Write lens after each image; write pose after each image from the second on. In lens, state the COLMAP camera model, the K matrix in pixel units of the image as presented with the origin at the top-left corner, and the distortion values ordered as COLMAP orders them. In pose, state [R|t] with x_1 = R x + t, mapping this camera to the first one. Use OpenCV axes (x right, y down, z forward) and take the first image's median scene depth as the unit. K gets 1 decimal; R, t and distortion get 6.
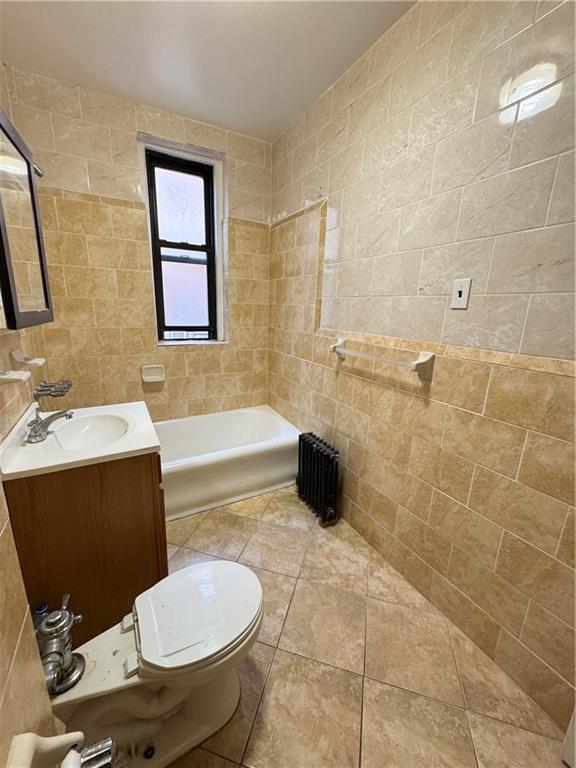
lens RADIAL K [[306.0, 0, 287.4], [0, 306.0, 383.0], [0, 0, 1]] dist [-0.003577, 0.000372]
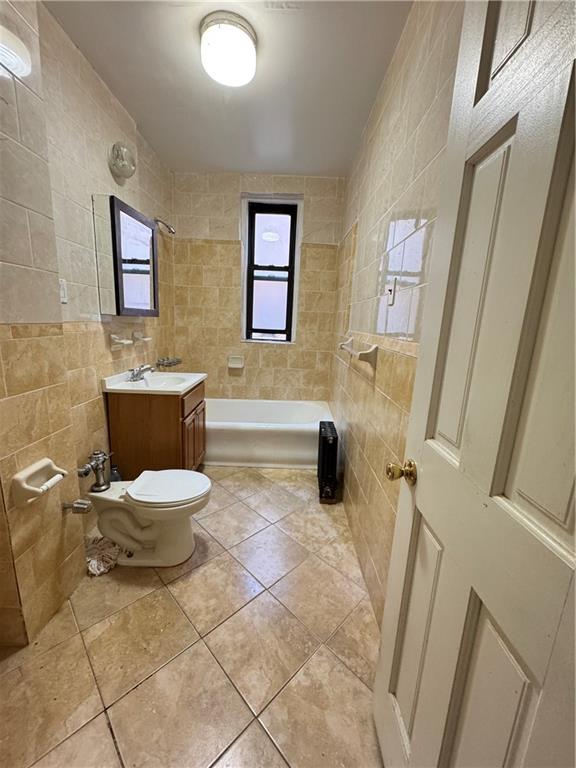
lens RADIAL K [[306.0, 0, 286.2], [0, 306.0, 382.3], [0, 0, 1]] dist [-0.003577, 0.000372]
pose [[0.871668, 0.106060, -0.478484, 0.413753], [-0.134758, 0.990539, -0.025931, 0.063137], [0.471207, 0.087082, 0.877714, -0.076813]]
